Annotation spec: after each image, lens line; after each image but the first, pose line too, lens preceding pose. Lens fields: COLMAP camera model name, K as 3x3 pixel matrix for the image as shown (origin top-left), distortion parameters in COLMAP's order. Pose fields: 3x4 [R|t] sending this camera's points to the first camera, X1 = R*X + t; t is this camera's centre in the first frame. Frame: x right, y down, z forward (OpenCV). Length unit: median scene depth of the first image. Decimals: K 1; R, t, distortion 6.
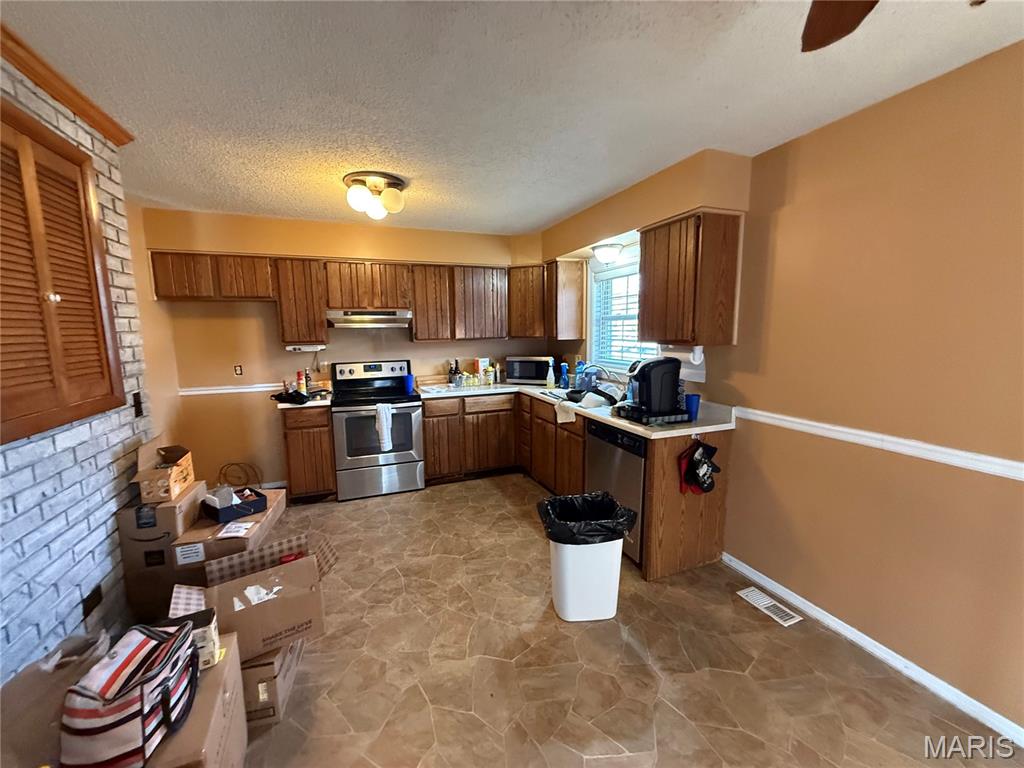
lens RADIAL K [[406.0, 0, 509.4], [0, 406.0, 383.9], [0, 0, 1]] dist [-0.000190, -0.000126]
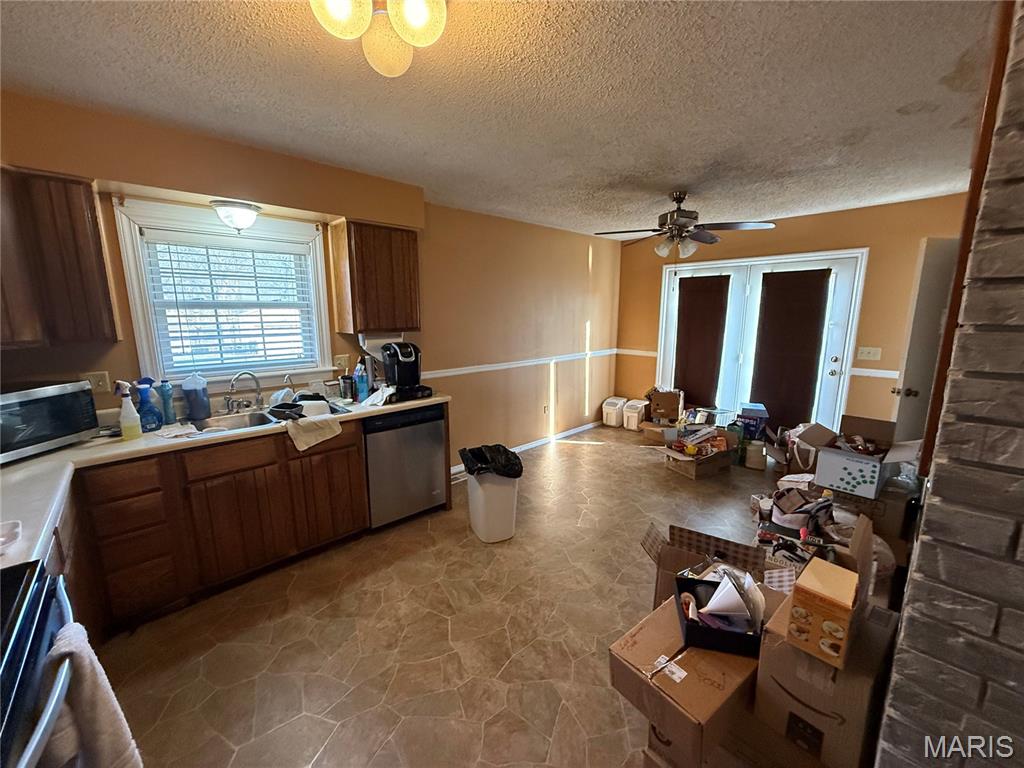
lens RADIAL K [[406.0, 0, 510.5], [0, 406.0, 383.9], [0, 0, 1]] dist [-0.000190, -0.000126]
pose [[-0.372181, -0.151380, 0.915732, -0.827078], [0.131025, 0.968161, 0.213300, -0.157058], [-0.918866, 0.199370, -0.340496, 1.105795]]
